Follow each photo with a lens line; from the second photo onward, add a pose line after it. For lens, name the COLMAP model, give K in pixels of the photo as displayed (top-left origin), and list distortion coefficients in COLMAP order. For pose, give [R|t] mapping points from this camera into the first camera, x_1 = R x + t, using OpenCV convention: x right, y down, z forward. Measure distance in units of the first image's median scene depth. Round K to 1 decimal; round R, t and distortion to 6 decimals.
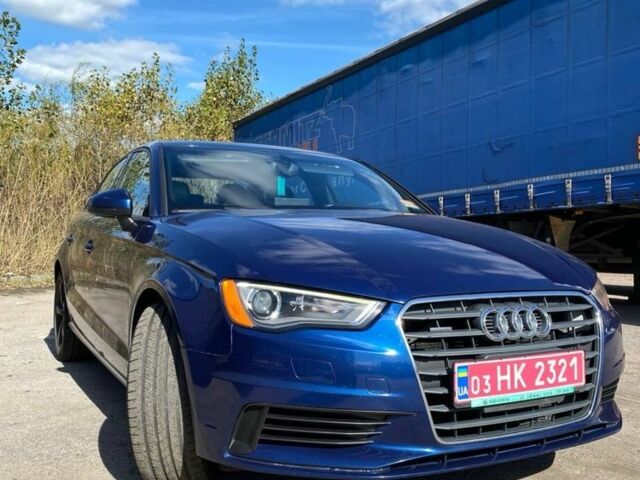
lens RADIAL K [[664.1, 0, 331.2], [0, 664.1, 238.1], [0, 0, 1]] dist [0.143457, -0.308117]
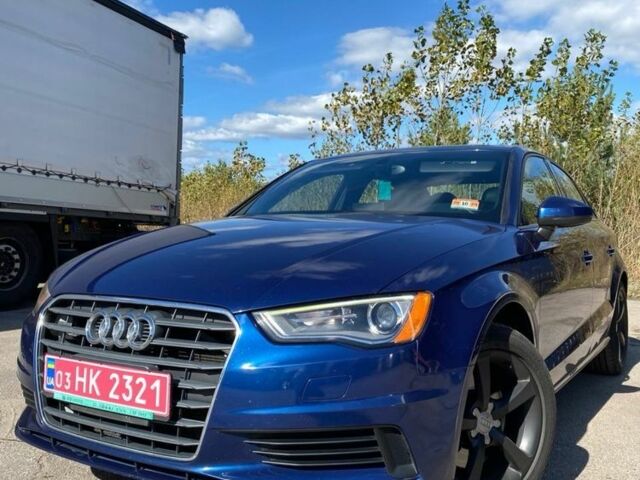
lens RADIAL K [[664.1, 0, 331.2], [0, 664.1, 238.1], [0, 0, 1]] dist [0.143457, -0.308117]
pose [[0.490463, 0.010506, -0.871399, 1.212181], [-0.015987, 0.999868, 0.003056, -0.012374], [0.871316, 0.012433, 0.490566, 0.760391]]
